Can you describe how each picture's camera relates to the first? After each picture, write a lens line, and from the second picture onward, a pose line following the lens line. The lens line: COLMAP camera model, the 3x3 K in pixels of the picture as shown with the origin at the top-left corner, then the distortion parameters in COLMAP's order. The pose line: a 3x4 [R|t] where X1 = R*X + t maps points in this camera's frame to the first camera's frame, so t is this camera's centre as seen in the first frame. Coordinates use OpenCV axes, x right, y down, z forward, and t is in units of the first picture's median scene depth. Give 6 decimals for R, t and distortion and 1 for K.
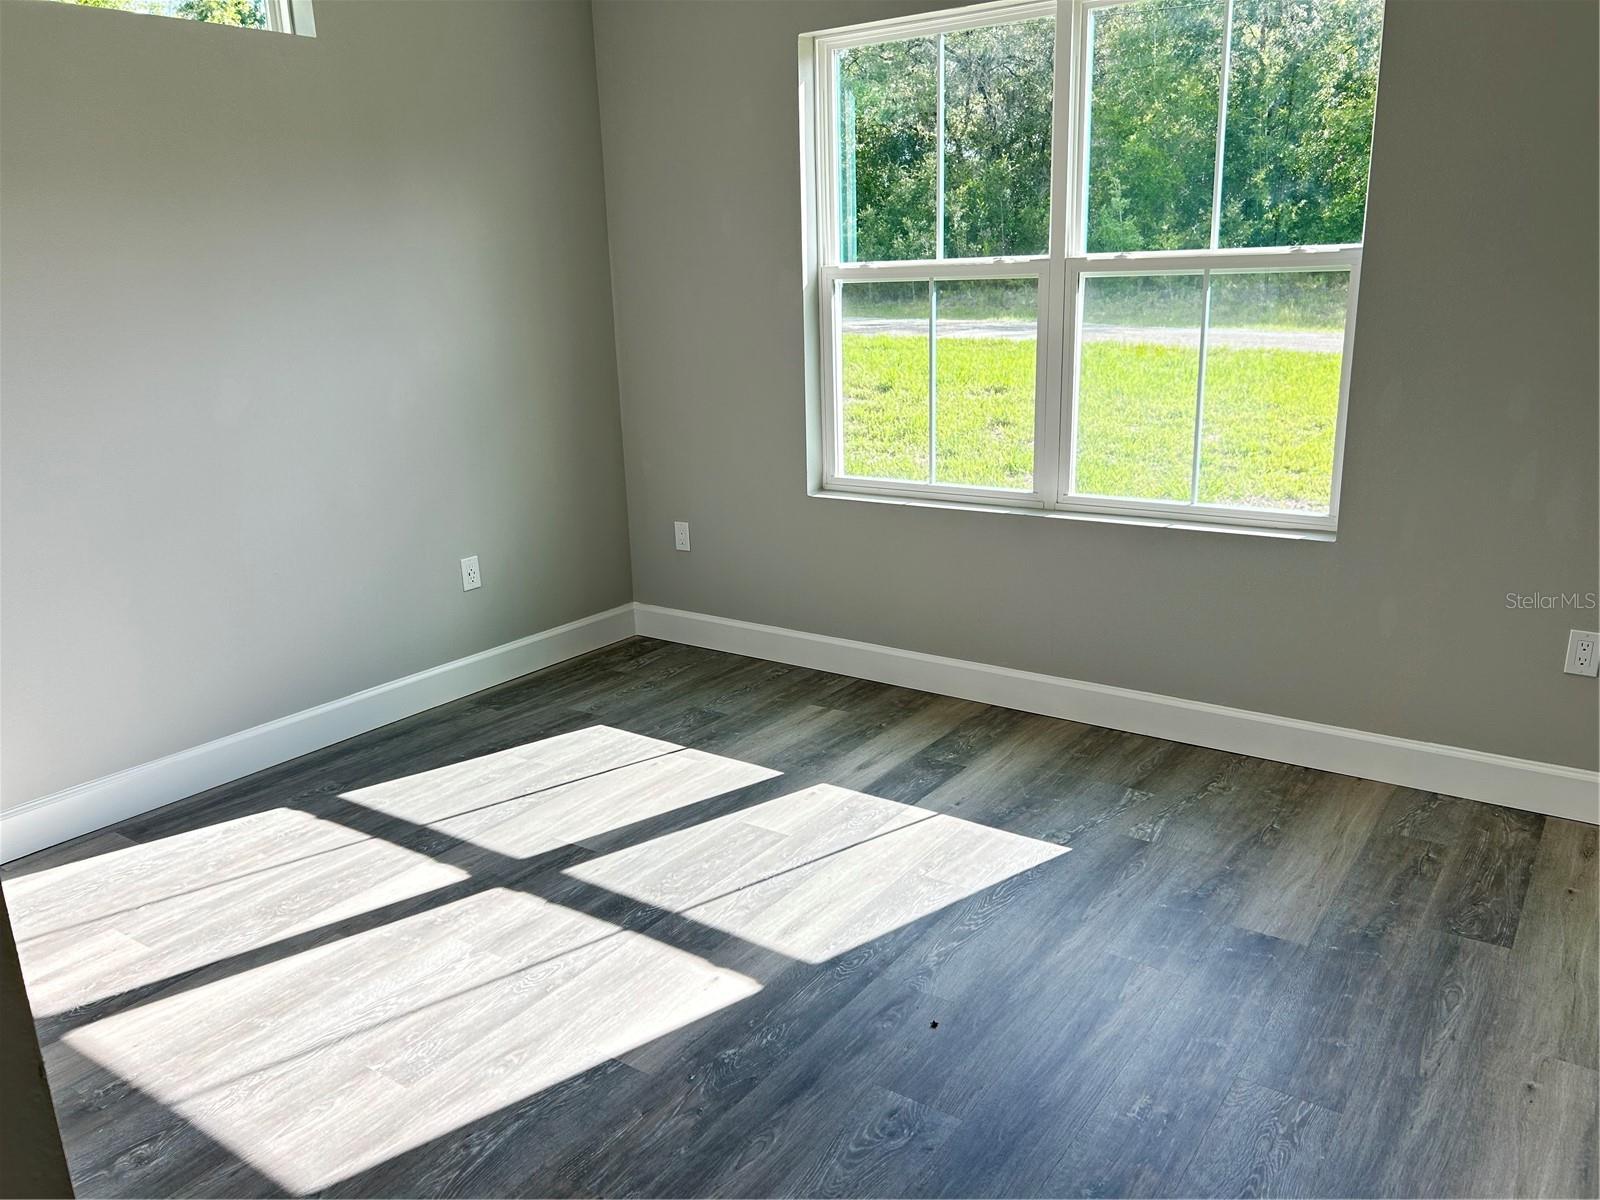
lens RADIAL K [[1204.4, 0, 812.7], [0, 1204.4, 606.3], [0, 0, 1]] dist [0.028553, -0.023382]
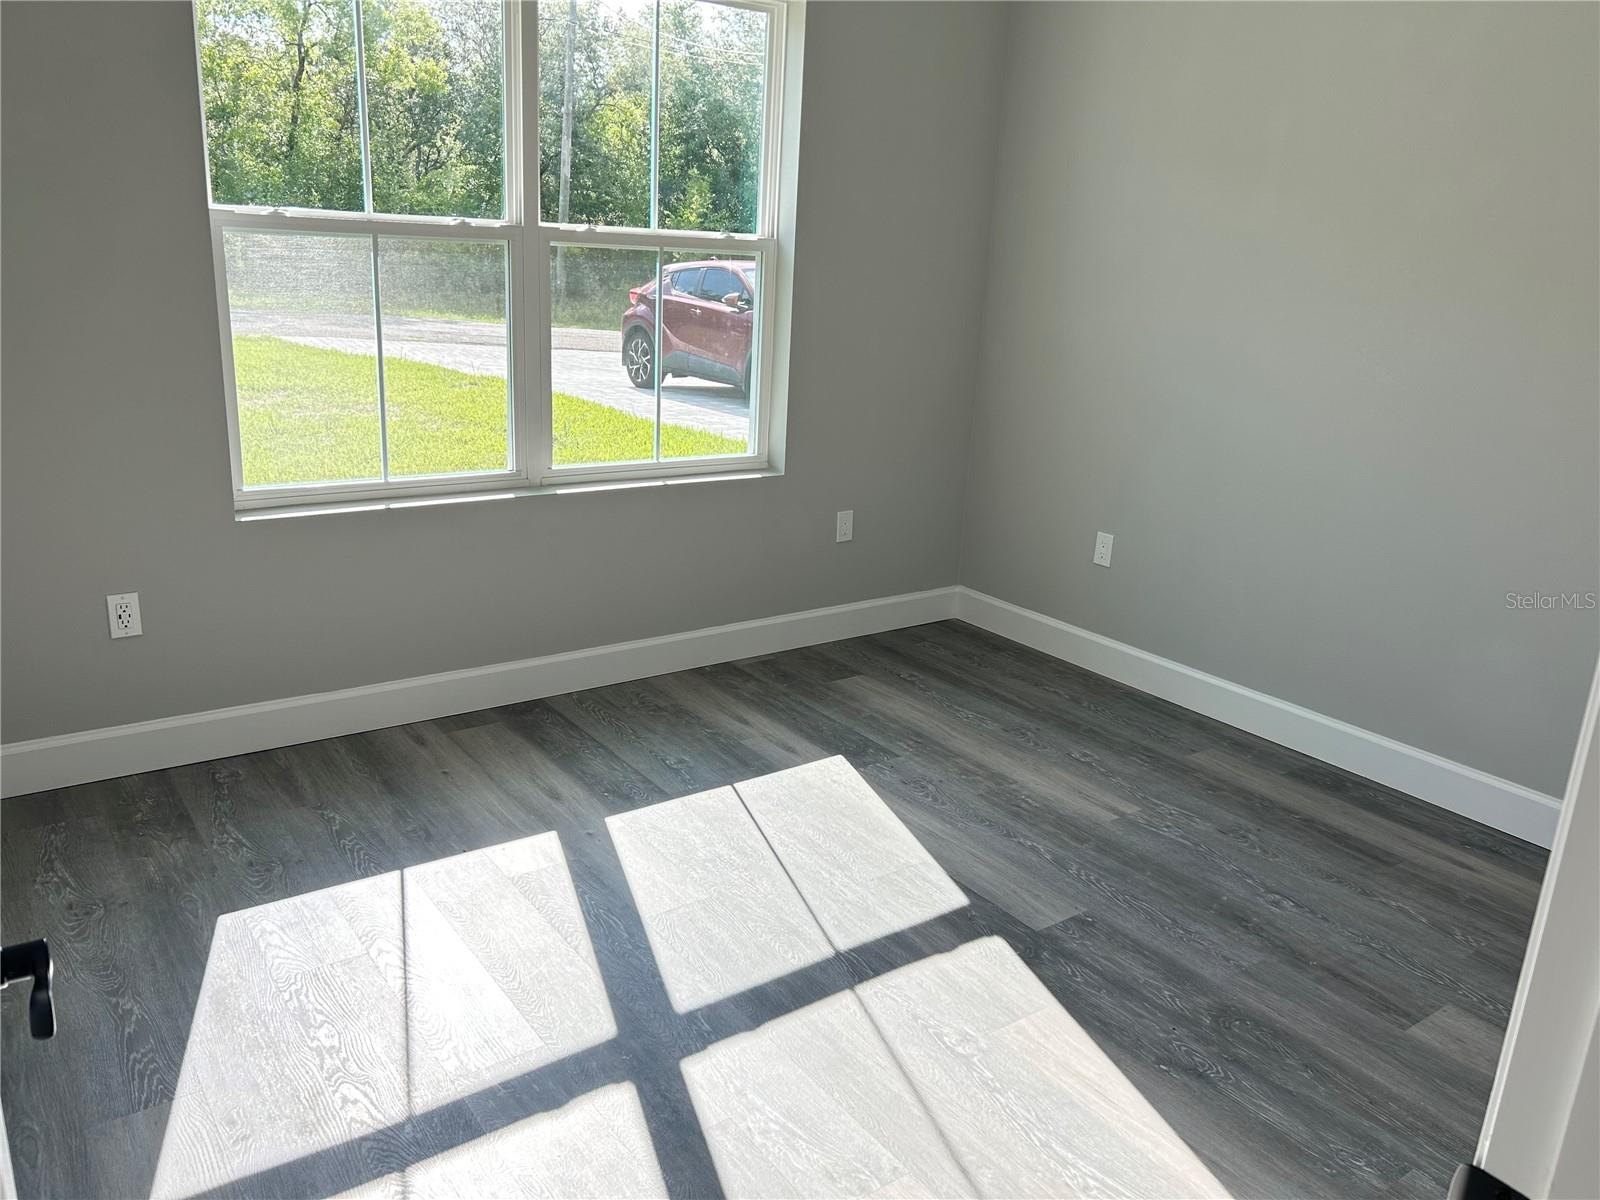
lens RADIAL K [[1204.4, 0, 810.5], [0, 1204.4, 595.2], [0, 0, 1]] dist [0.028553, -0.023382]
pose [[0.326327, -0.220561, 0.919165, -0.713920], [0.199000, 0.966634, 0.161302, -0.120700], [-0.924072, 0.130276, 0.359330, 0.515518]]
